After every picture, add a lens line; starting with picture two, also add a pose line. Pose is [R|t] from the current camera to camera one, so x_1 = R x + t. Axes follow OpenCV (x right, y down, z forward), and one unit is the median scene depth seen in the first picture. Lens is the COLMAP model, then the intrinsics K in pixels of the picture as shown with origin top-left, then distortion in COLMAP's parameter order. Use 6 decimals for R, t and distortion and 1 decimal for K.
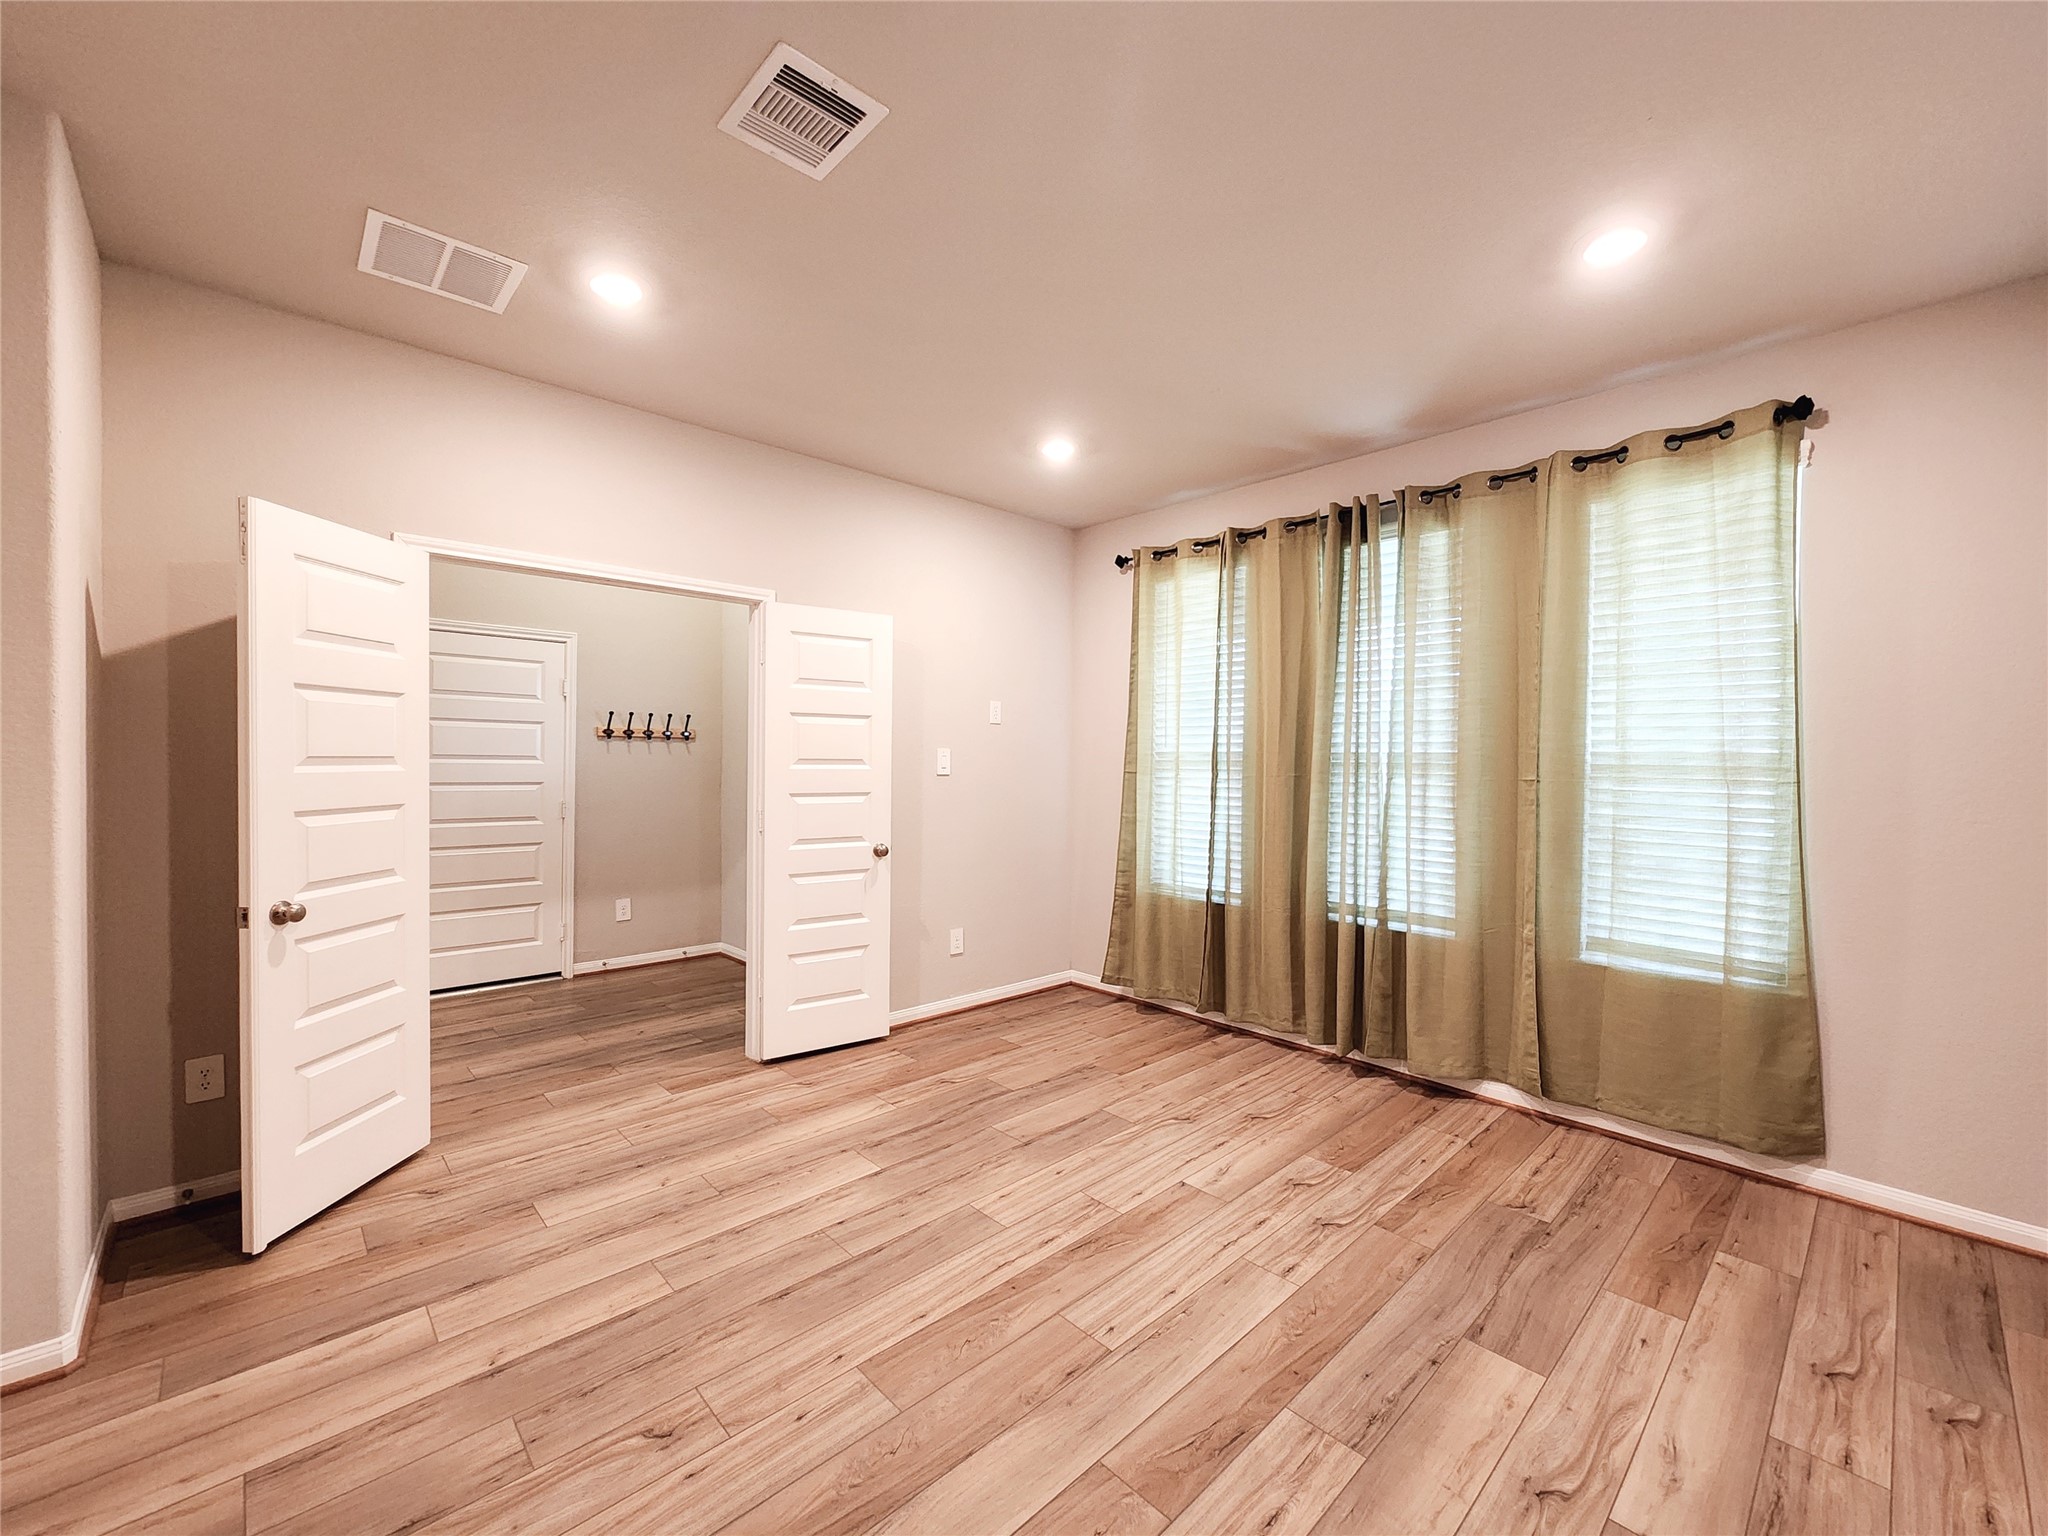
lens RADIAL K [[834.5, 0, 1028.9], [0, 834.5, 763.7], [0, 0, 1]] dist [-0.000216, -0.000172]
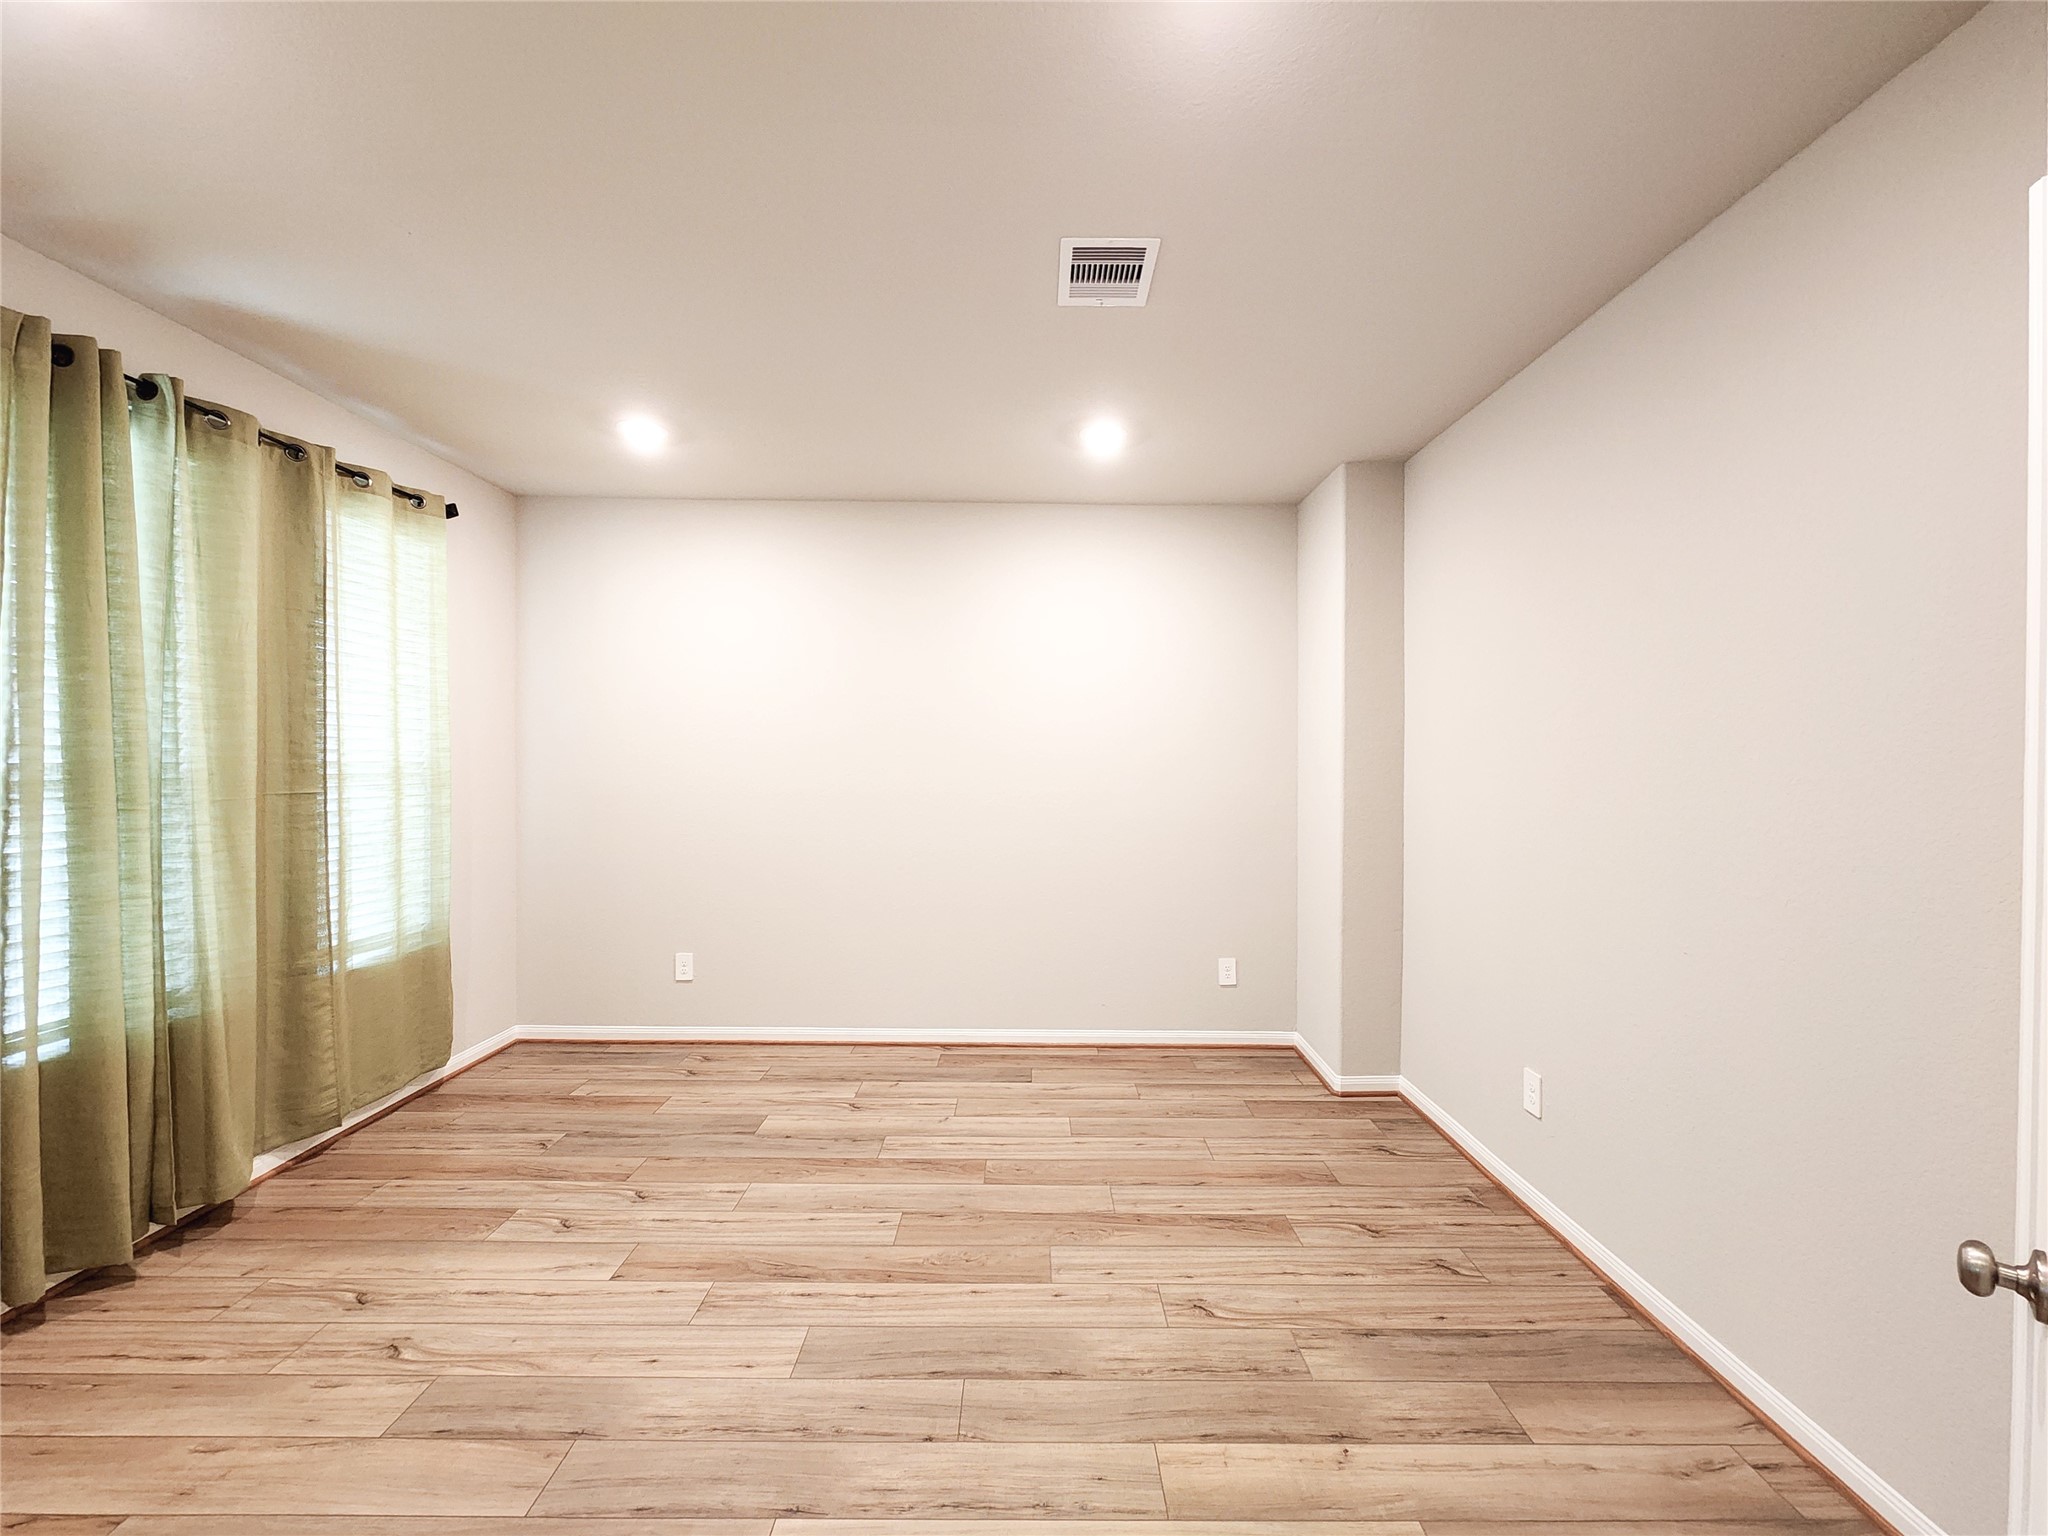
lens RADIAL K [[834.5, 0, 1028.1], [0, 834.5, 773.6], [0, 0, 1]] dist [-0.000216, -0.000172]
pose [[-0.728257, -0.025317, 0.684837, -0.843528], [-0.007884, 0.999561, 0.028568, -0.049907], [-0.685259, 0.015406, -0.728136, 1.604053]]
